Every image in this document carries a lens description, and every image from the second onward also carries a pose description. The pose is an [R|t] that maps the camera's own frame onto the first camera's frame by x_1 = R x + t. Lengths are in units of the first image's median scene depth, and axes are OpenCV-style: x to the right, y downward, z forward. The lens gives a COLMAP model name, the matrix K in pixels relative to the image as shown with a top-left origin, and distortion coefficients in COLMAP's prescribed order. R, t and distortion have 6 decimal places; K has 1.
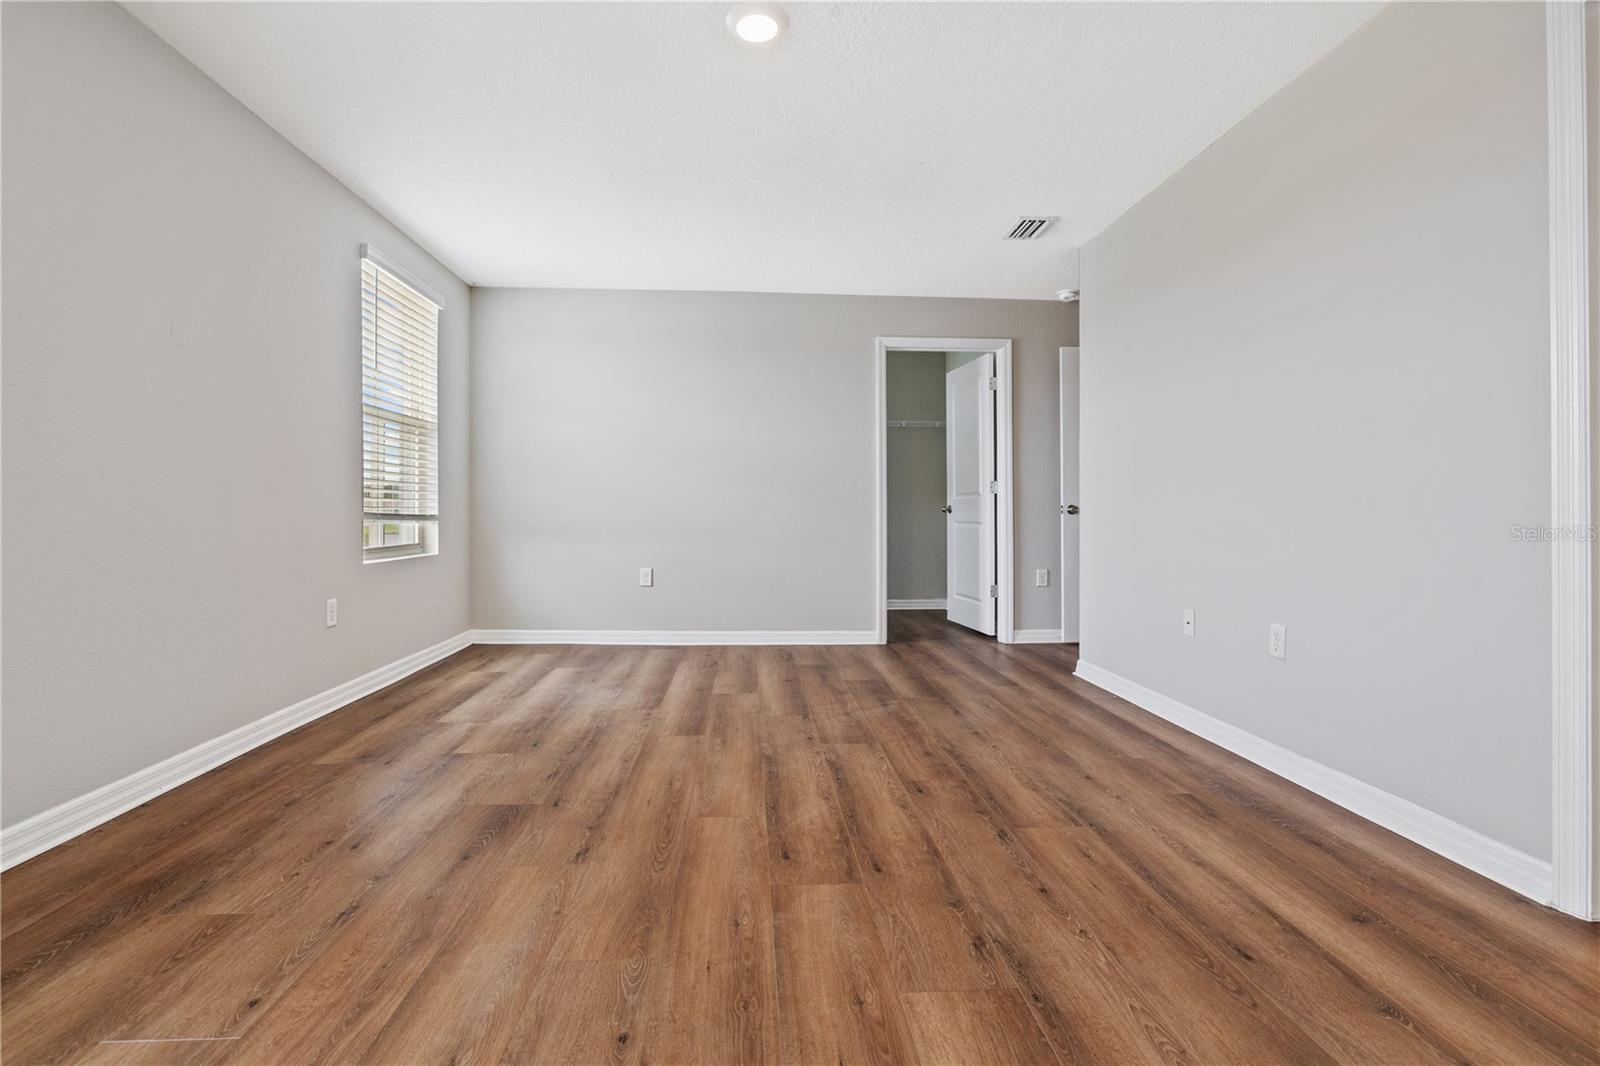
lens RADIAL K [[716.4, 0, 792.9], [0, 716.4, 527.0], [0, 0, 1]] dist [-0.011982, 0.000341]
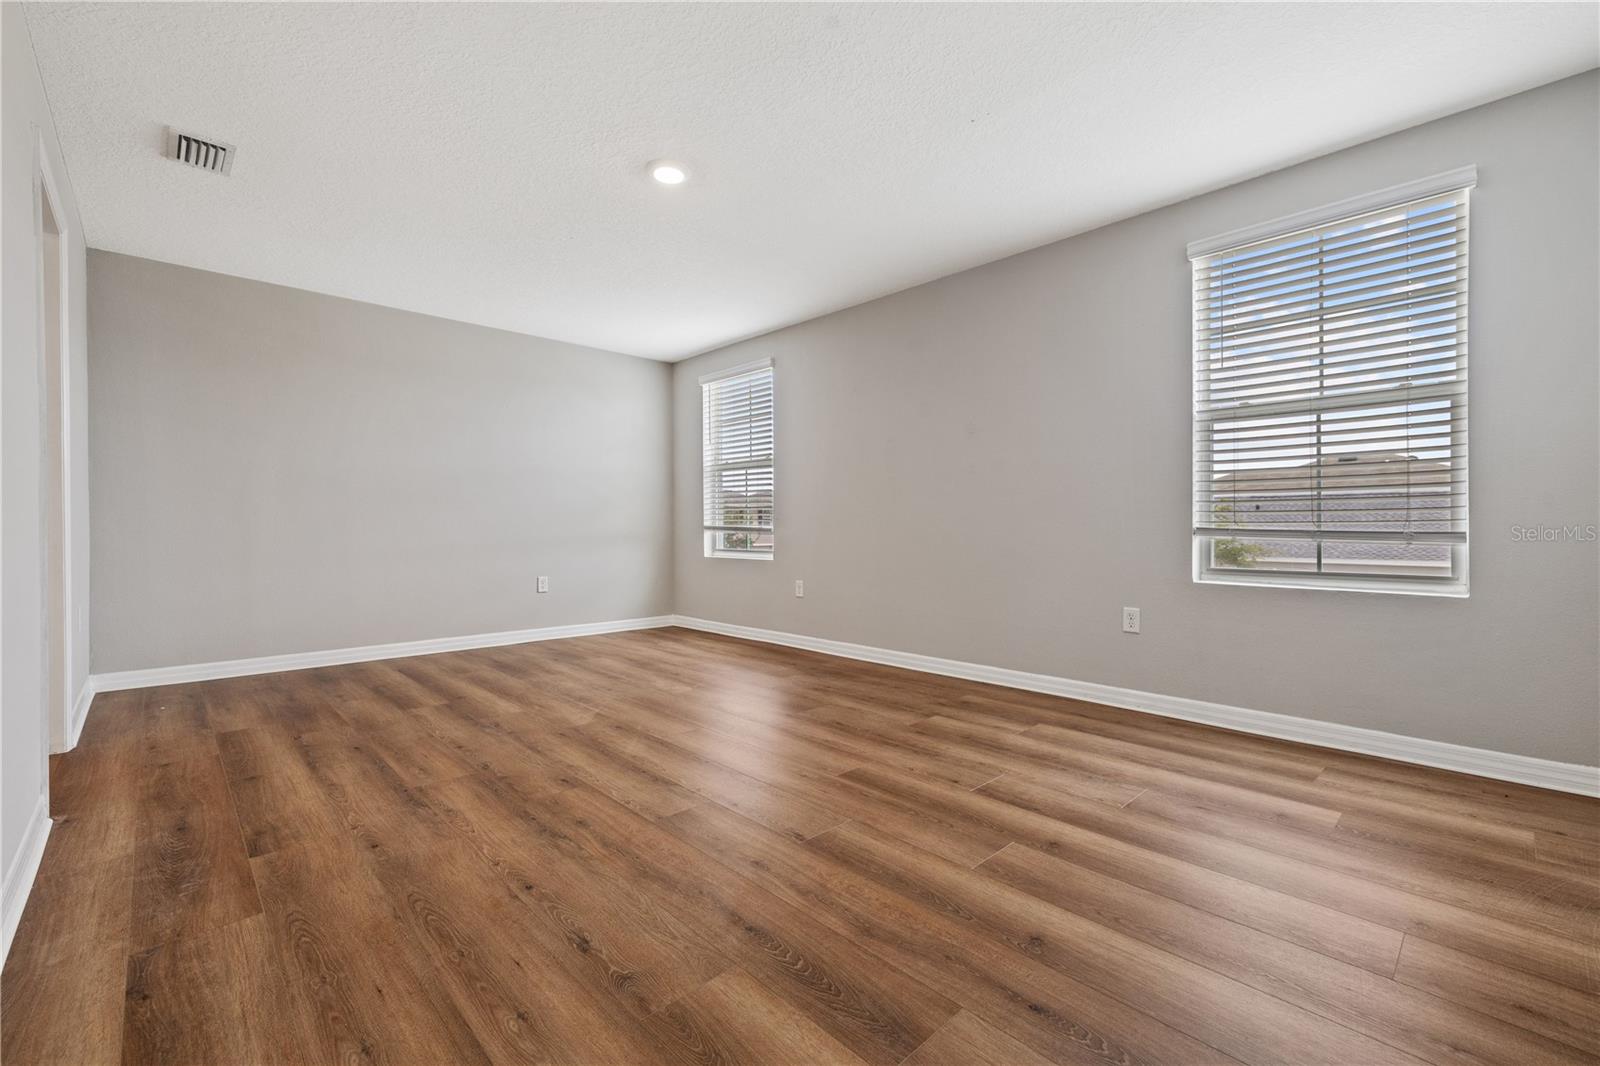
lens RADIAL K [[679.2, 0, 788.9], [0, 679.2, 534.4], [0, 0, 1]] dist [0.003063, 0.000337]
pose [[-0.763419, 0.004280, -0.645889, 0.629105], [-0.013890, 0.999638, 0.023043, -0.038959], [0.645754, 0.026563, -0.763084, 2.154869]]
